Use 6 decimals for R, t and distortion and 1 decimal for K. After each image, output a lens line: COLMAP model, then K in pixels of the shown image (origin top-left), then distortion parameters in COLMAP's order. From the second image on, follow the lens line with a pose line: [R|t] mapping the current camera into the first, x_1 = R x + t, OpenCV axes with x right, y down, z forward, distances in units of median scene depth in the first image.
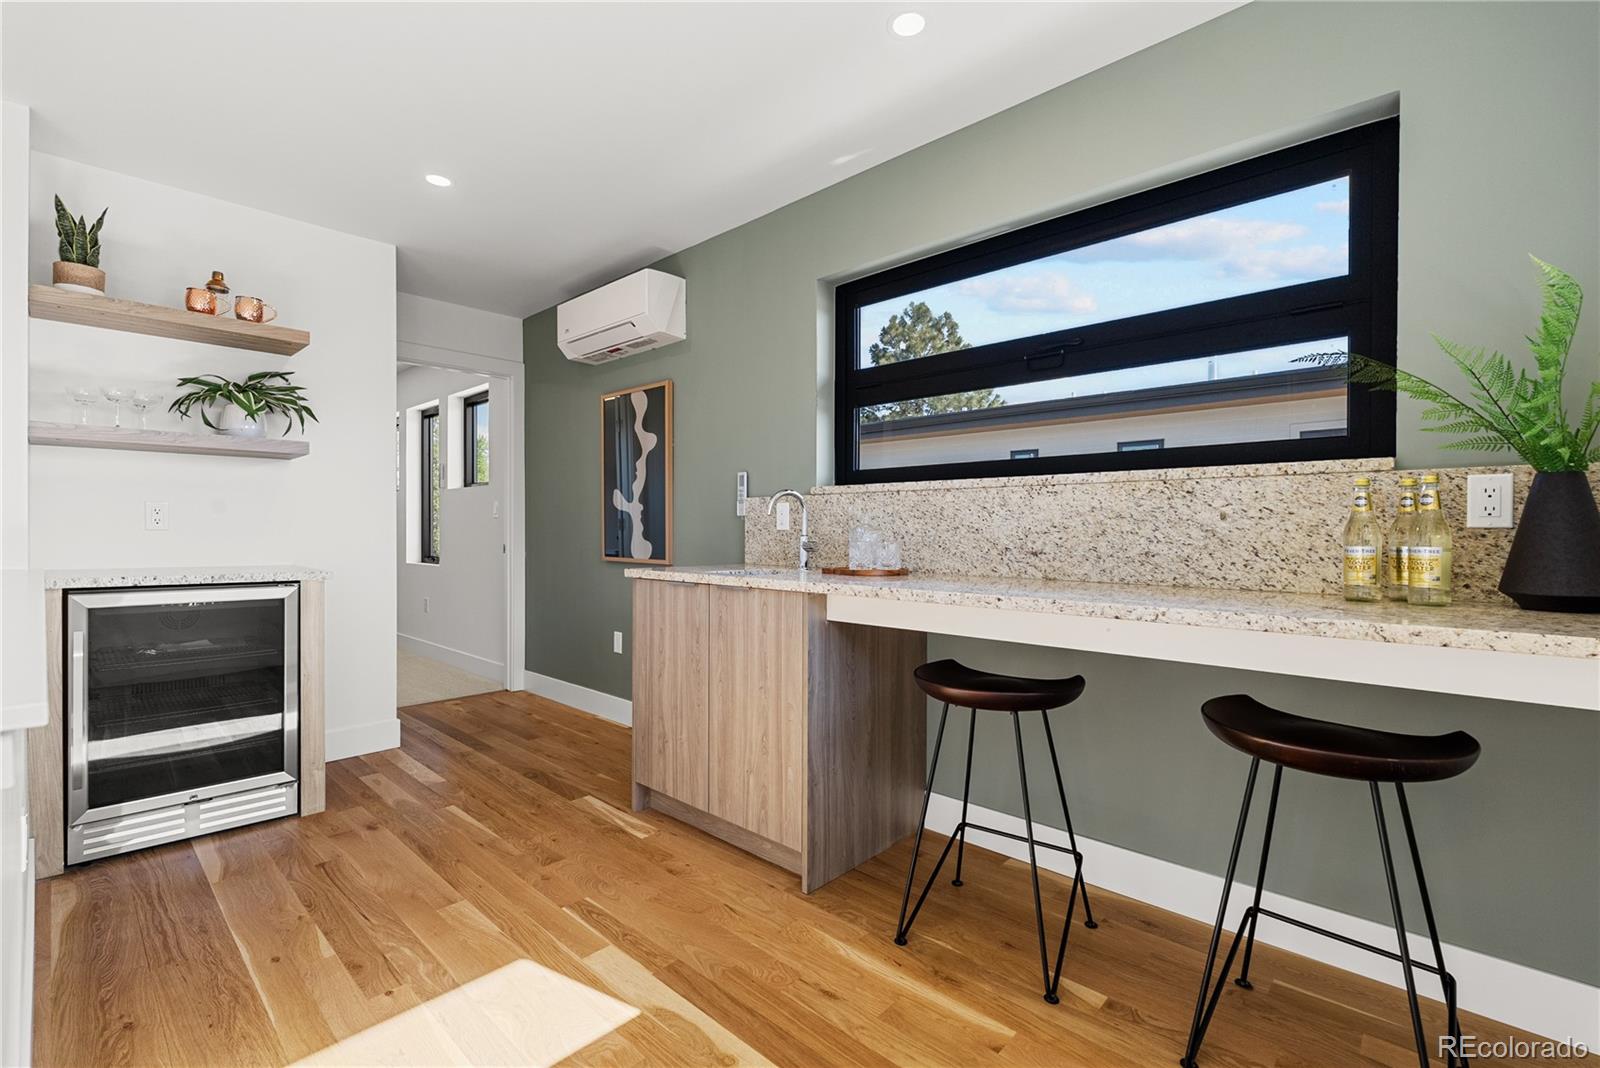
lens RADIAL K [[708.4, 0, 798.7], [0, 708.4, 535.2], [0, 0, 1]] dist [-0.004054, -0.000933]
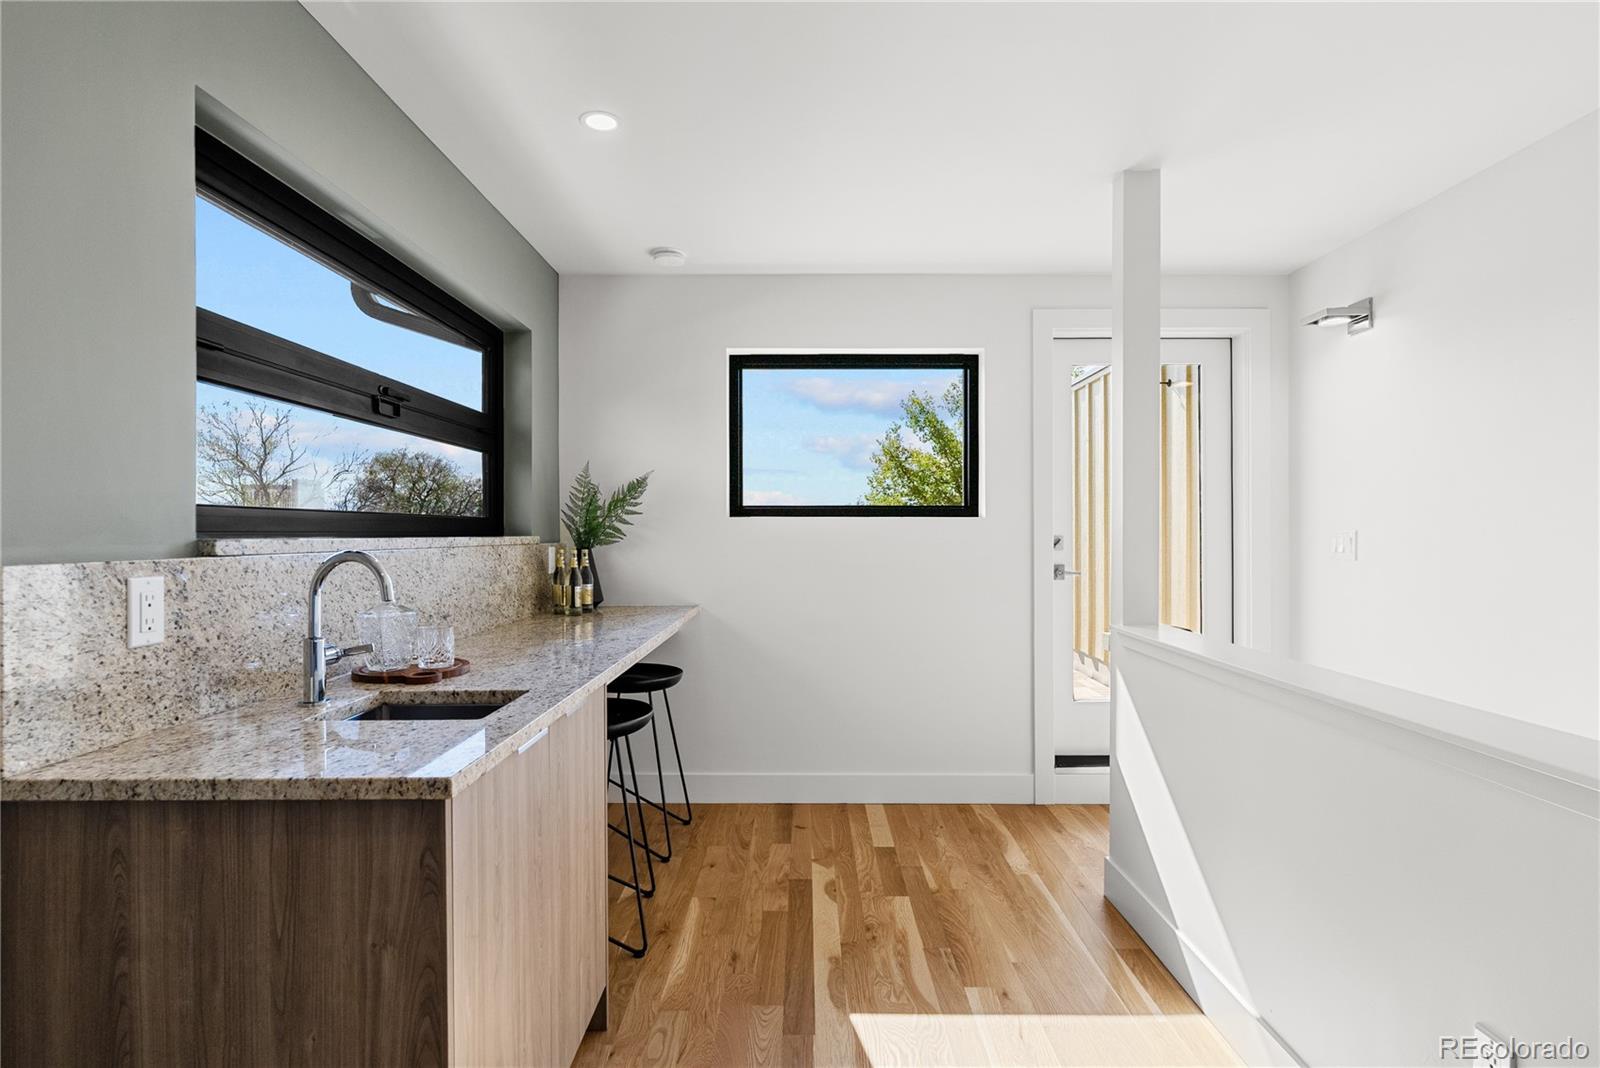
lens RADIAL K [[819.9, 0, 798.1], [0, 819.9, 531.1], [0, 0, 1]] dist [-0.000165, -0.000085]
pose [[-0.682417, 0.006777, 0.730932, -1.065492], [0.018382, 0.999800, 0.007892, -0.119348], [-0.730732, 0.018821, -0.682405, 1.816014]]
